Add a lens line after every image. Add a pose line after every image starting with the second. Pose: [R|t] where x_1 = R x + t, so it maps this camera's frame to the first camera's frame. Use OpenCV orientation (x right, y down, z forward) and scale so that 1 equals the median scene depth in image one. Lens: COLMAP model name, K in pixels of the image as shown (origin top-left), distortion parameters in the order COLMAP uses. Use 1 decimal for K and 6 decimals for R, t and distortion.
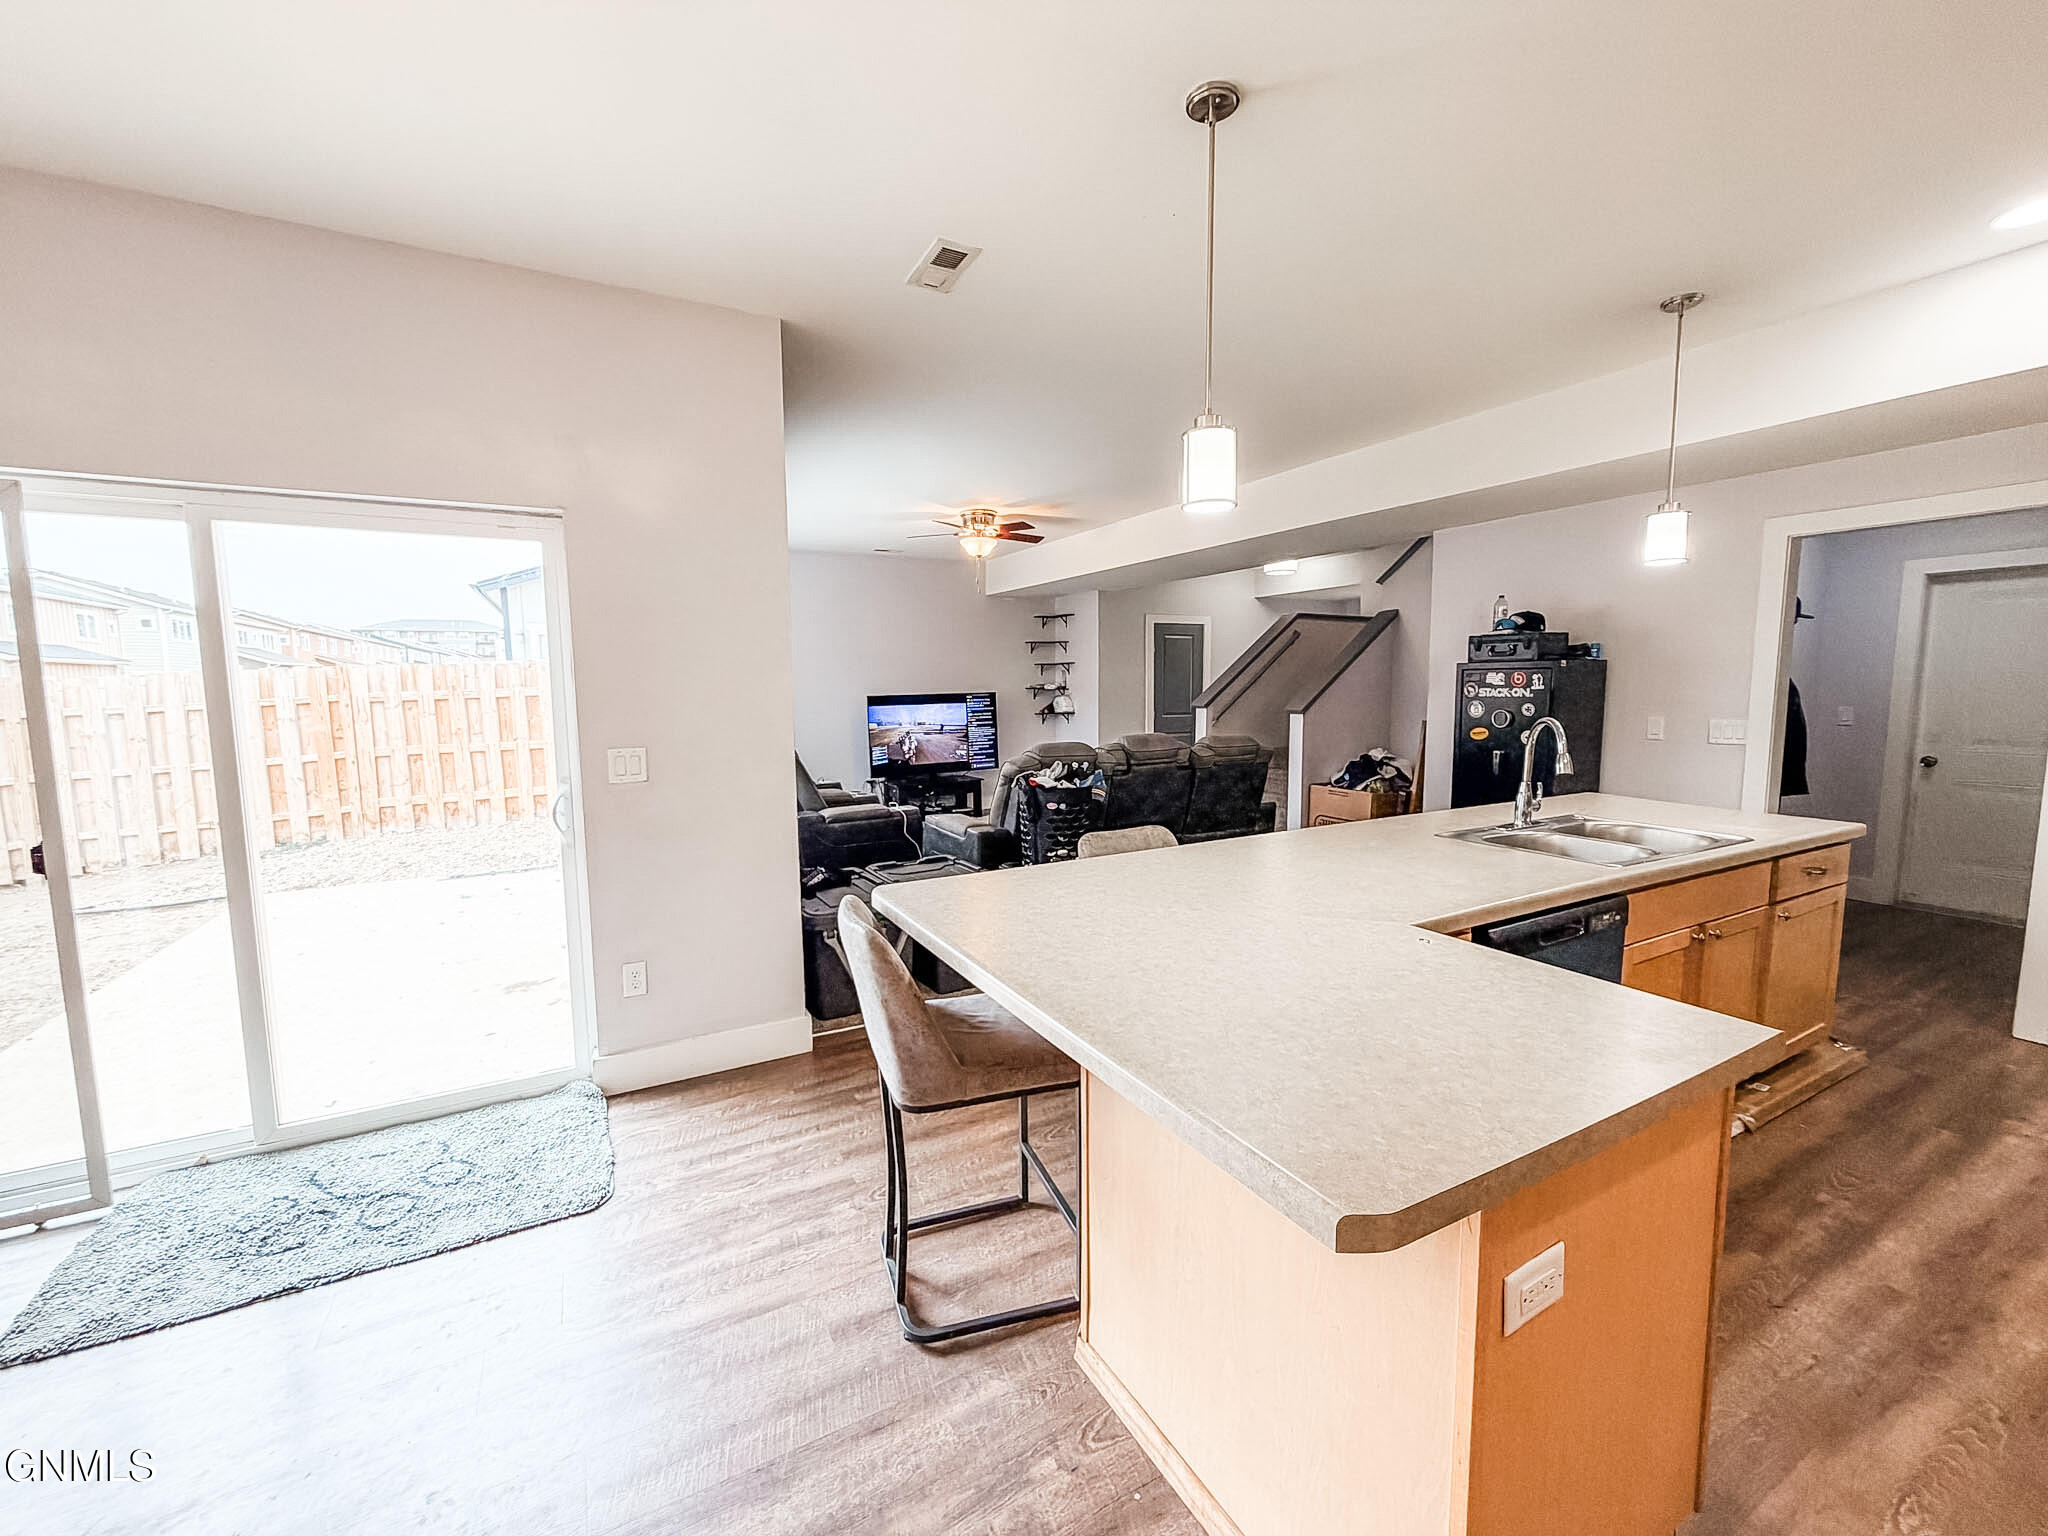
lens RADIAL K [[814.6, 0, 1018.3], [0, 814.6, 768.4], [0, 0, 1]] dist [-0.002221, 0.000017]
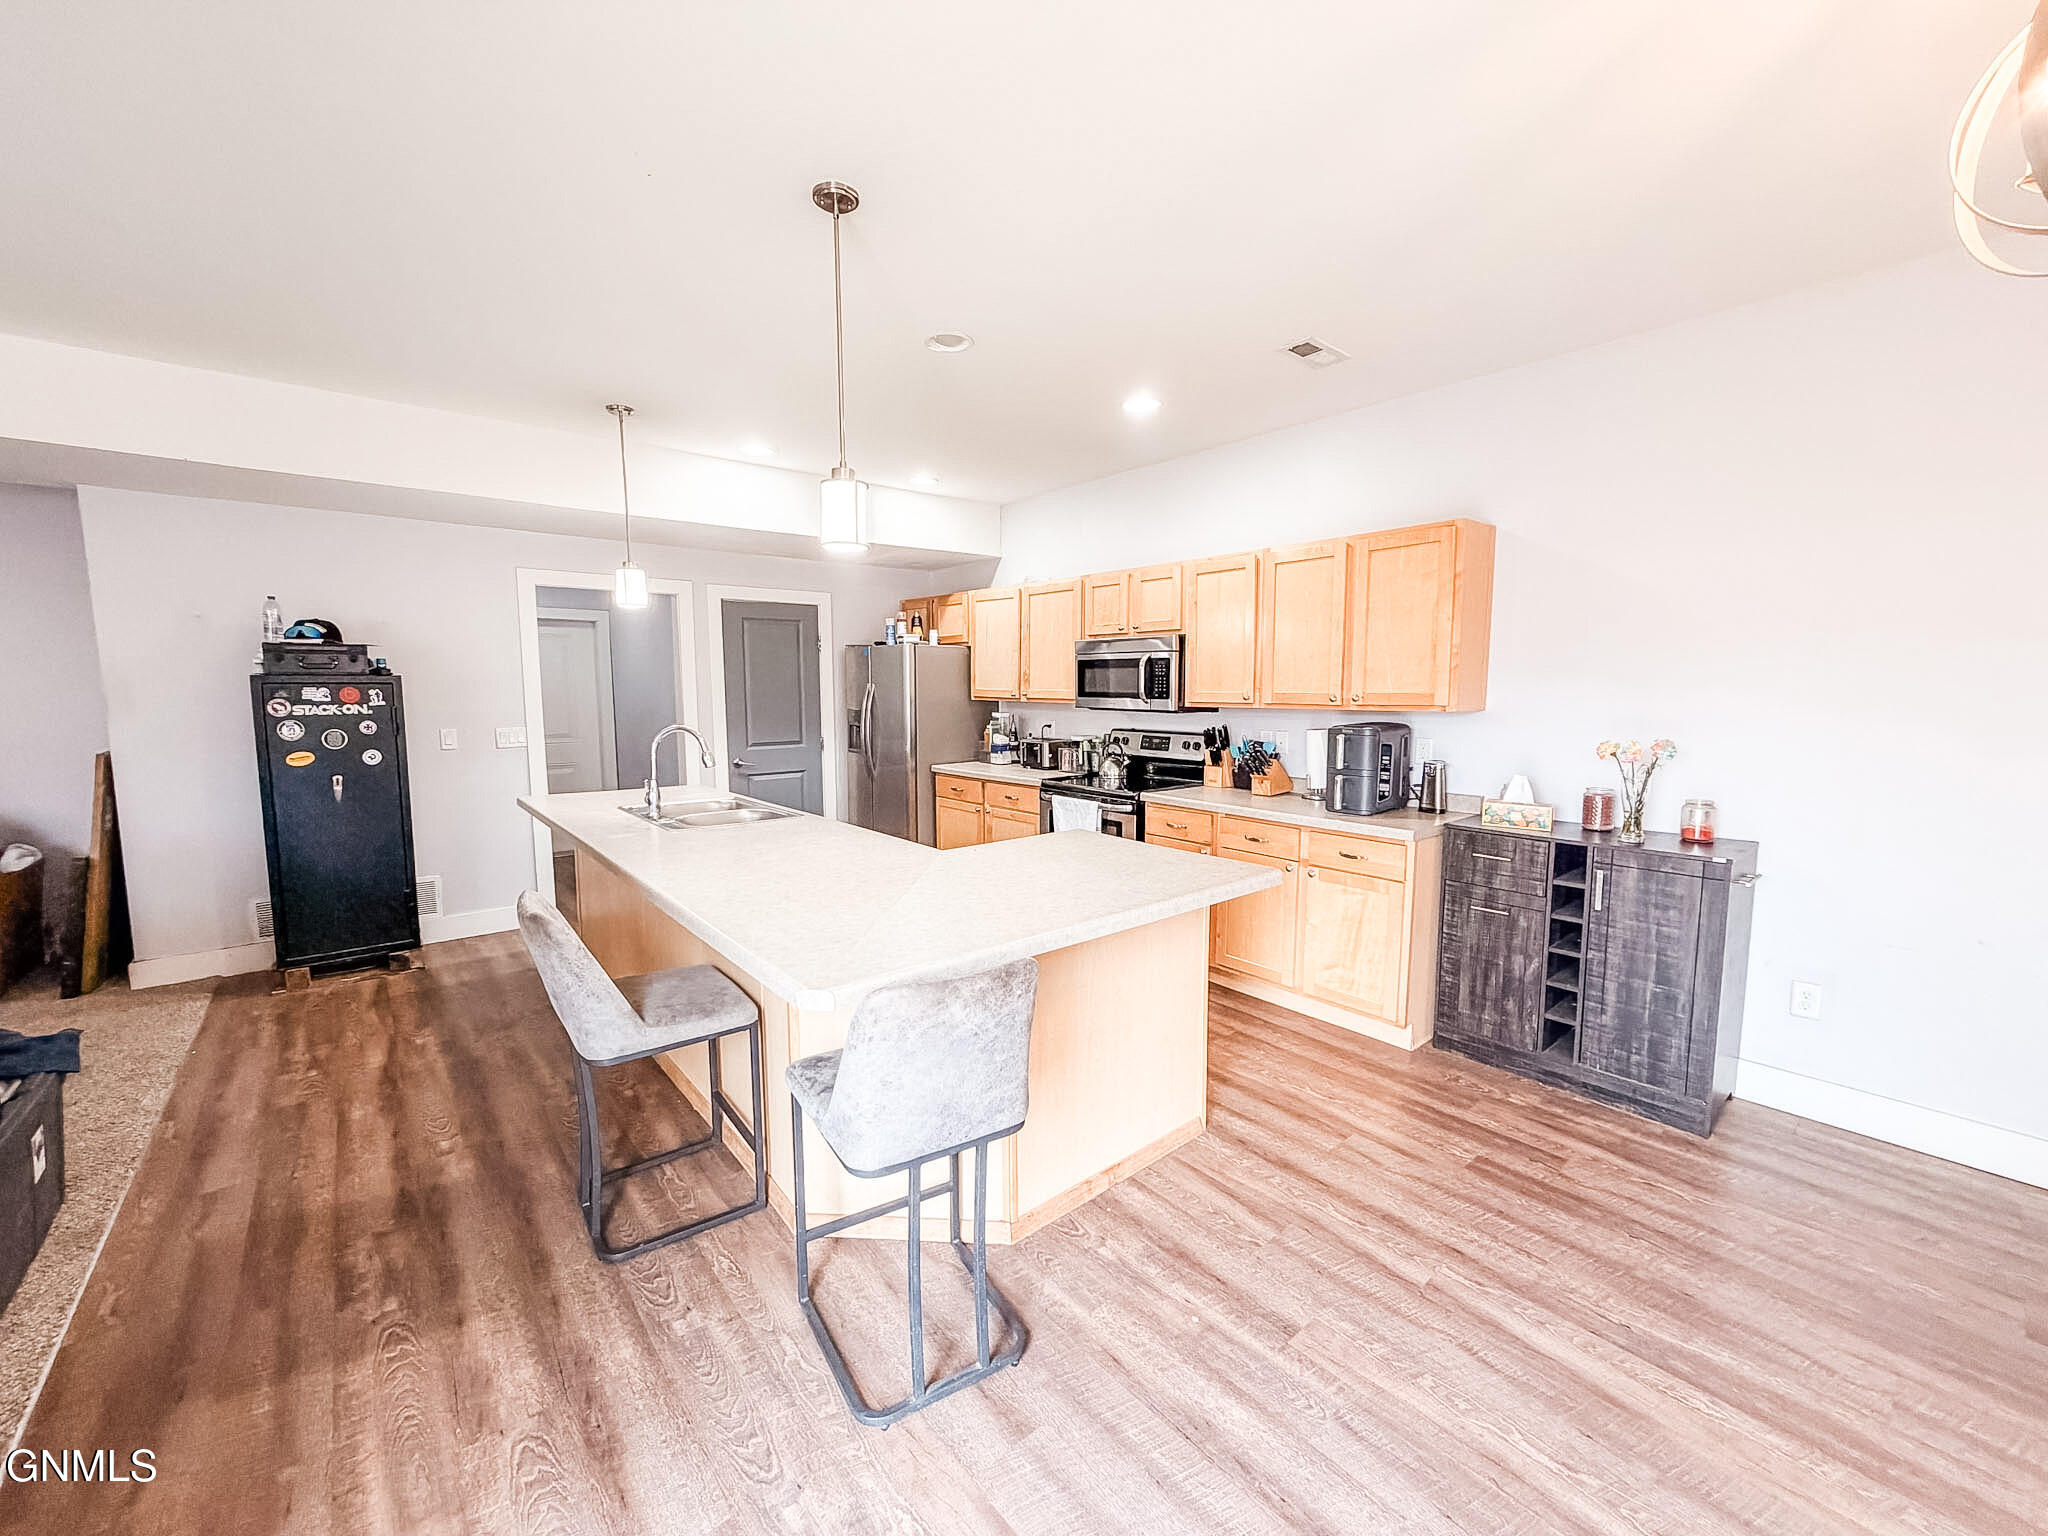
lens RADIAL K [[814.6, 0, 1023.7], [0, 814.6, 761.3], [0, 0, 1]] dist [-0.002221, 0.000017]
pose [[-0.199573, -0.082174, 0.976431, -0.424633], [0.108707, 0.988470, 0.105406, -0.049711], [-0.973834, 0.127181, -0.188339, 0.442939]]
